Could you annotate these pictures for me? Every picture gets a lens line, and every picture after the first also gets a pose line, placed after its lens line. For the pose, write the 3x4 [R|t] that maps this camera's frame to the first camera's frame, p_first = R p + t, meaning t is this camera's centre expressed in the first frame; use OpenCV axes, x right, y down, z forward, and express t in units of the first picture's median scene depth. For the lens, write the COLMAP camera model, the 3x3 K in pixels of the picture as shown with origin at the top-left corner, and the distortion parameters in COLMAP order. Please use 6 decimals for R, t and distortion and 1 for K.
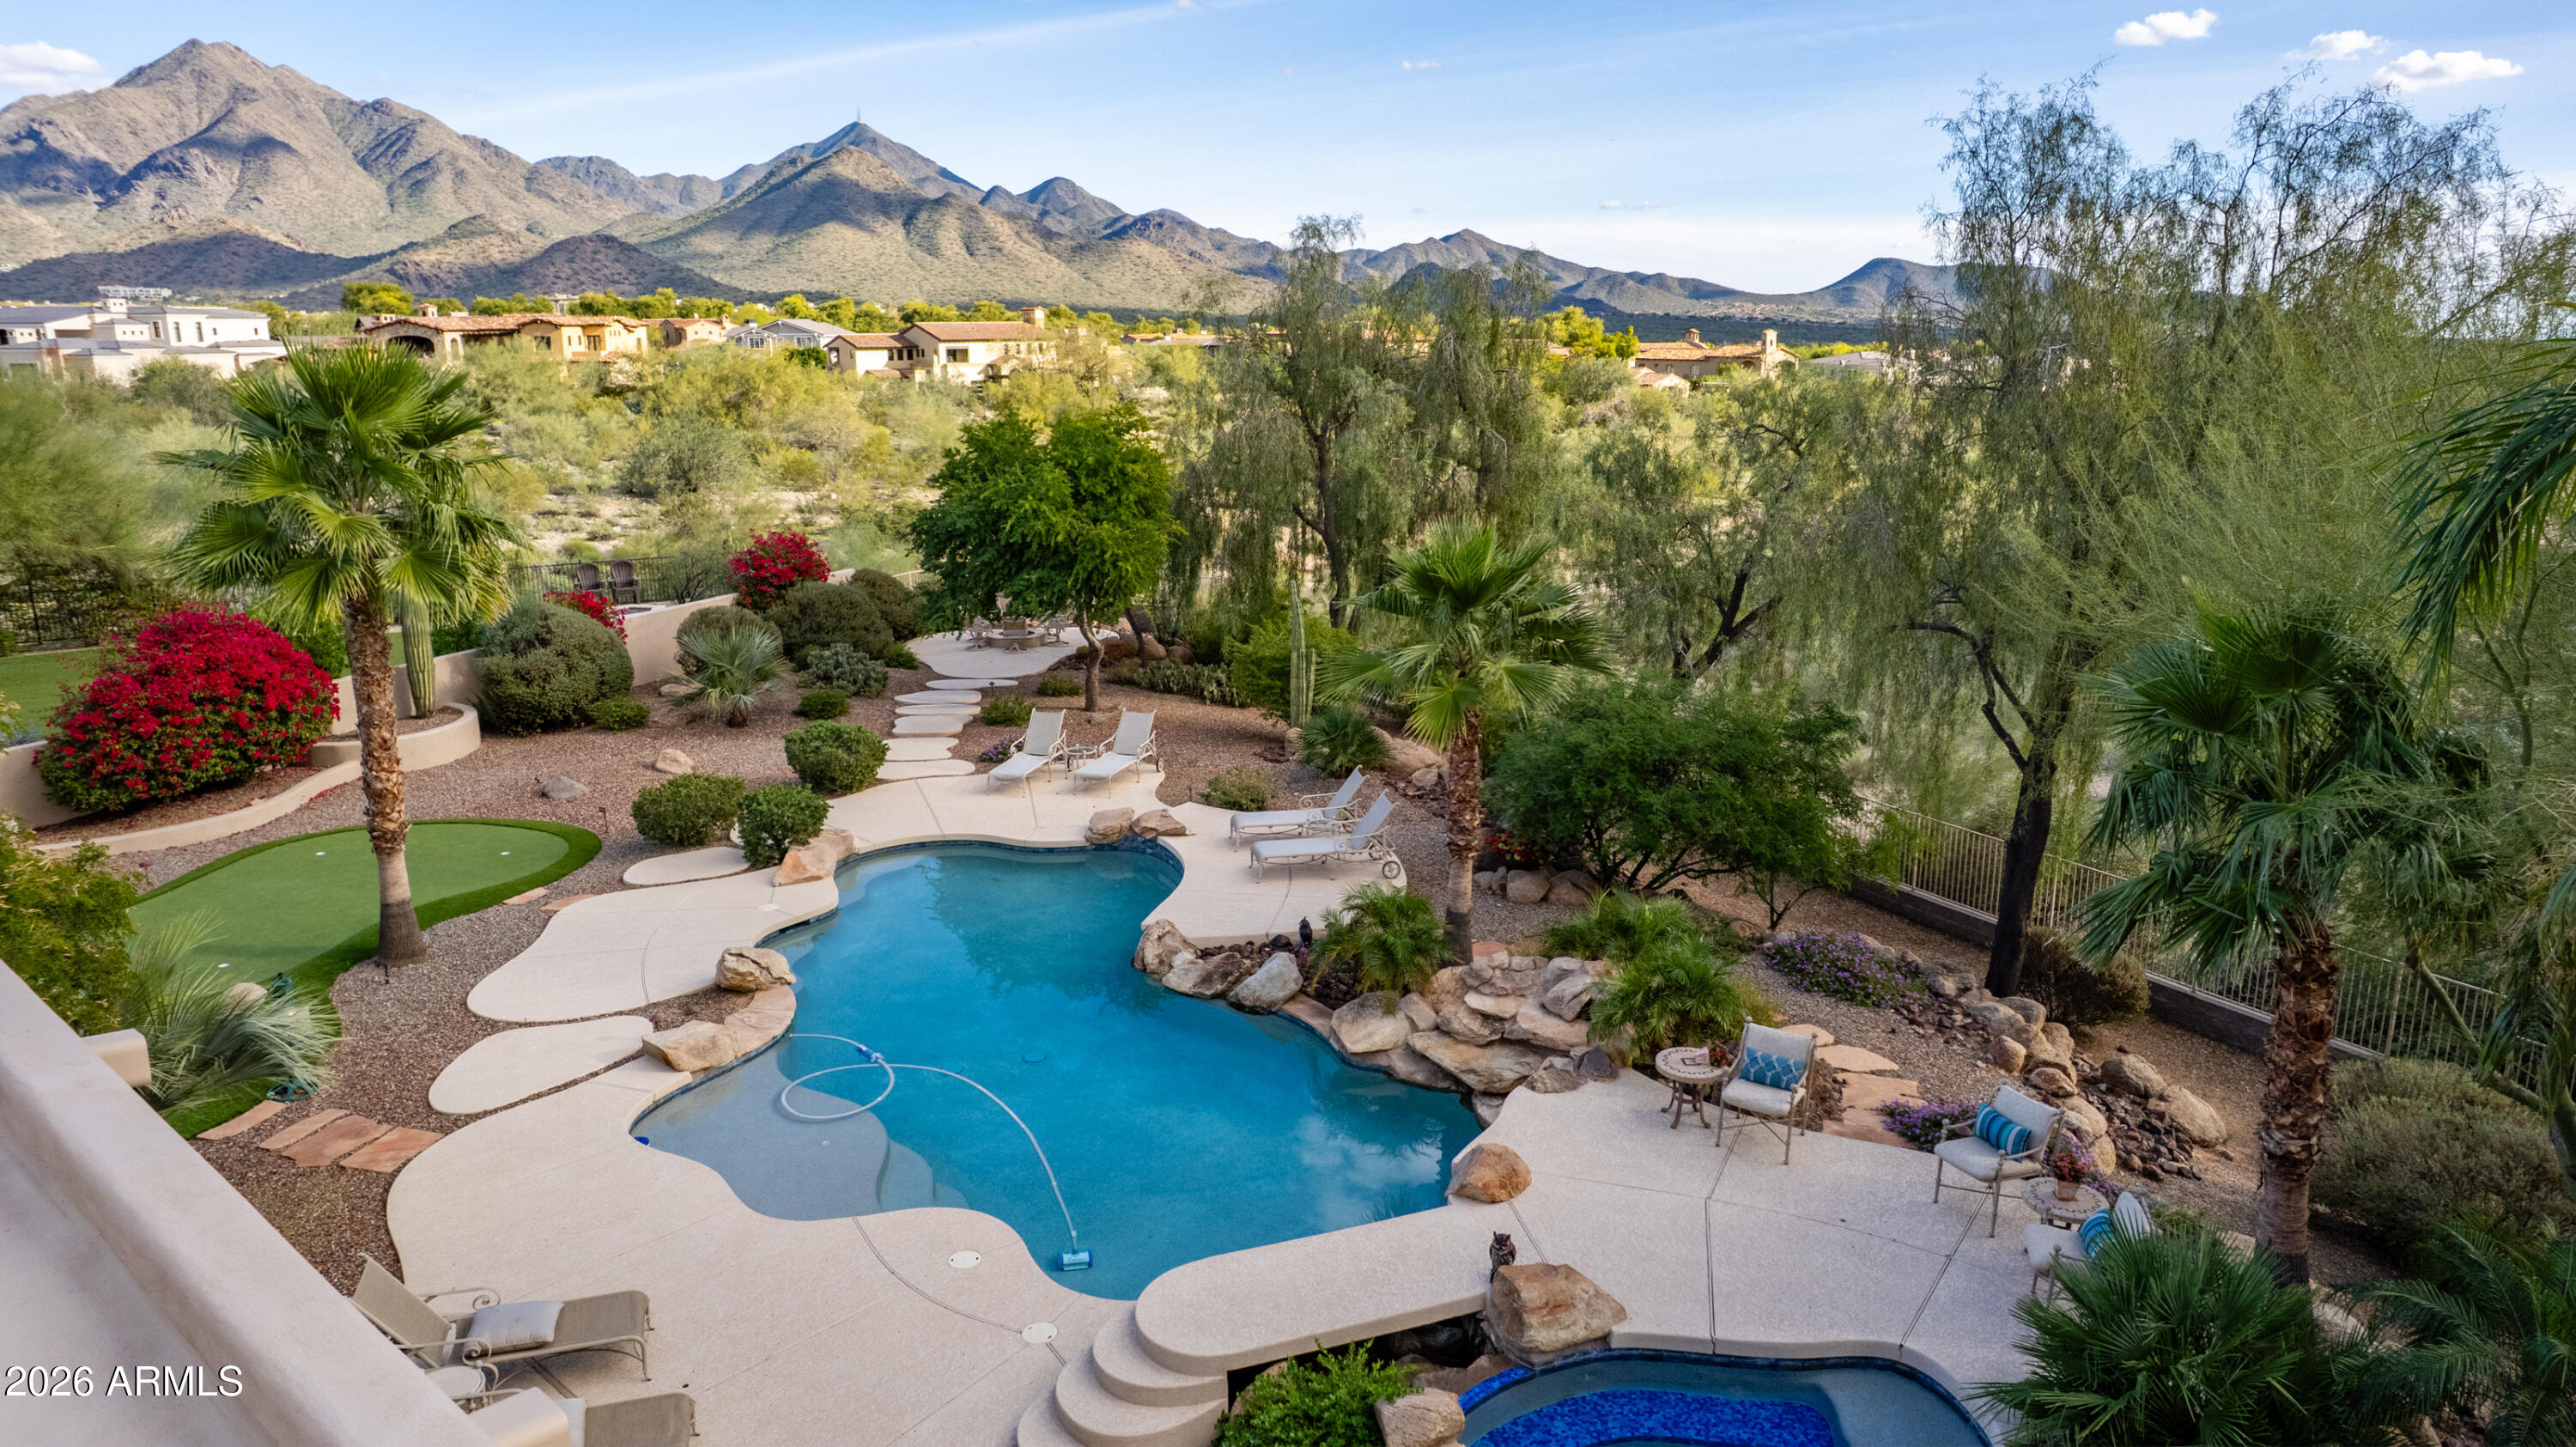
lens RADIAL K [[1654.5, 0, 1330.0], [0, 1654.5, 719.8], [0, 0, 1]] dist [-0.088397, 0.074830]
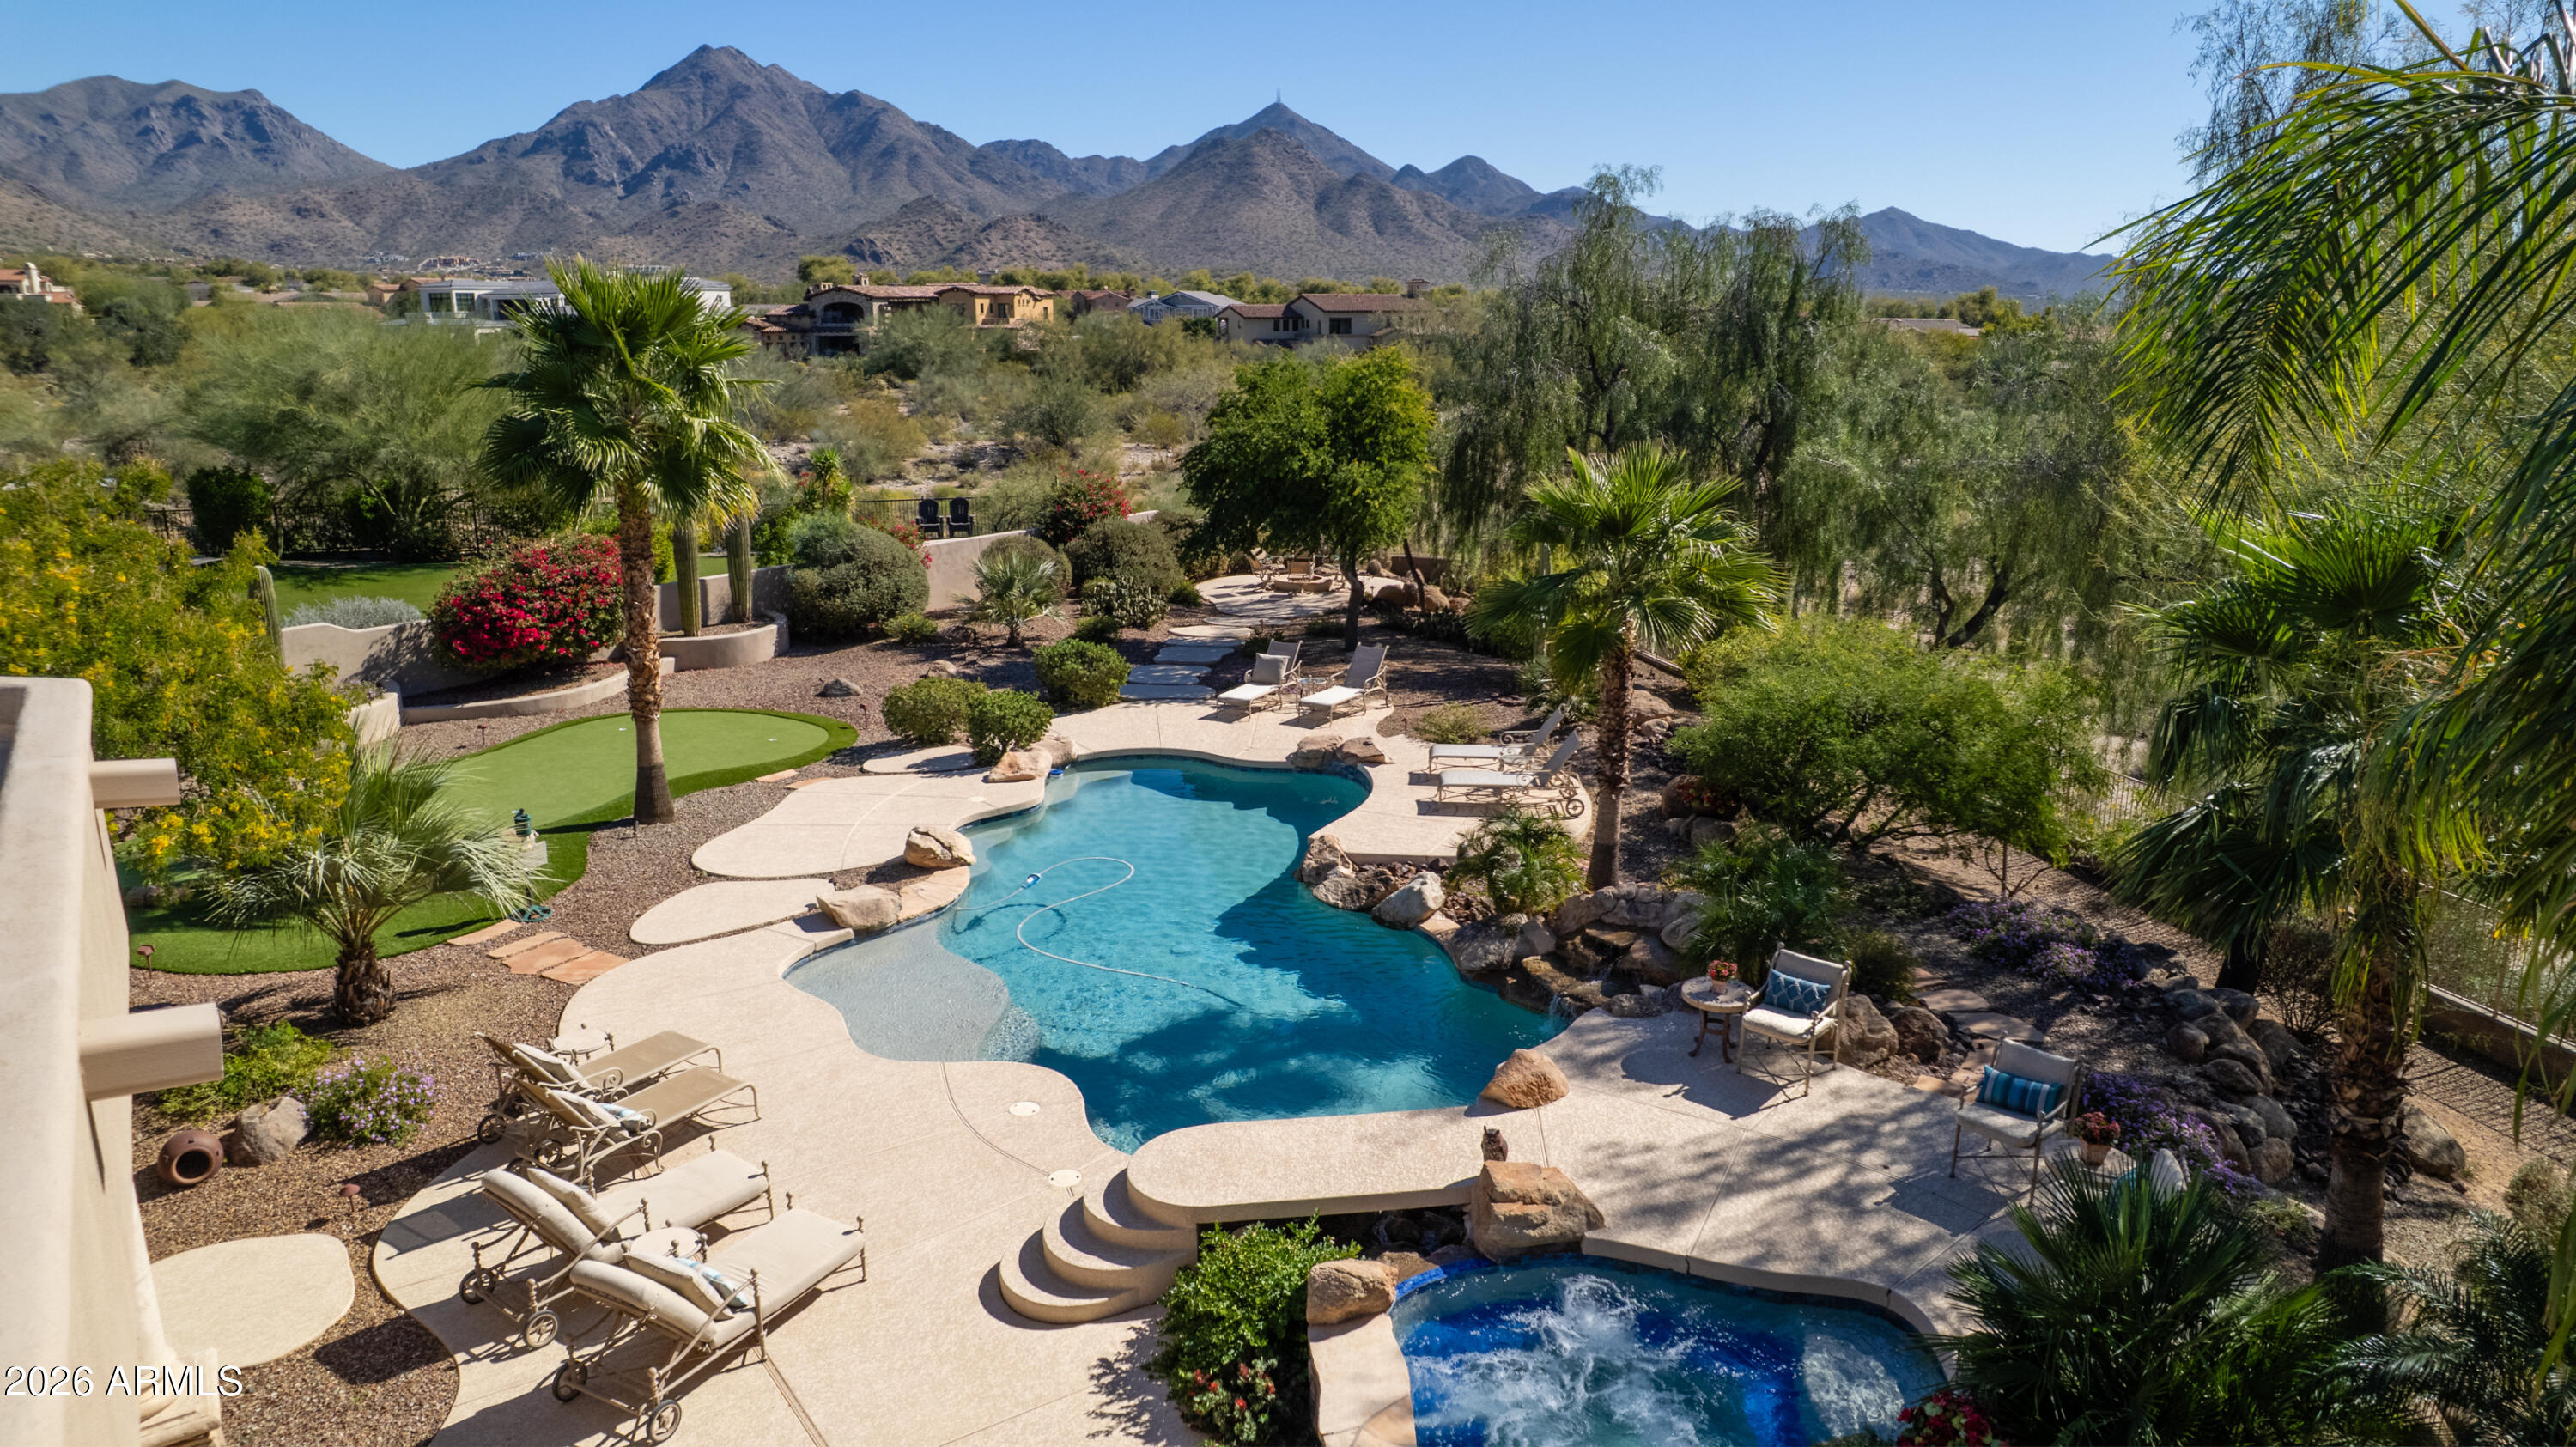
lens RADIAL K [[1654.5, 0, 1330.0], [0, 1654.5, 719.8], [0, 0, 1]] dist [-0.088397, 0.074830]
pose [[0.972163, 0.059276, -0.226682, 0.108997], [-0.056518, 0.998227, 0.018644, 0.026219], [0.227386, -0.005313, 0.973790, 0.004874]]
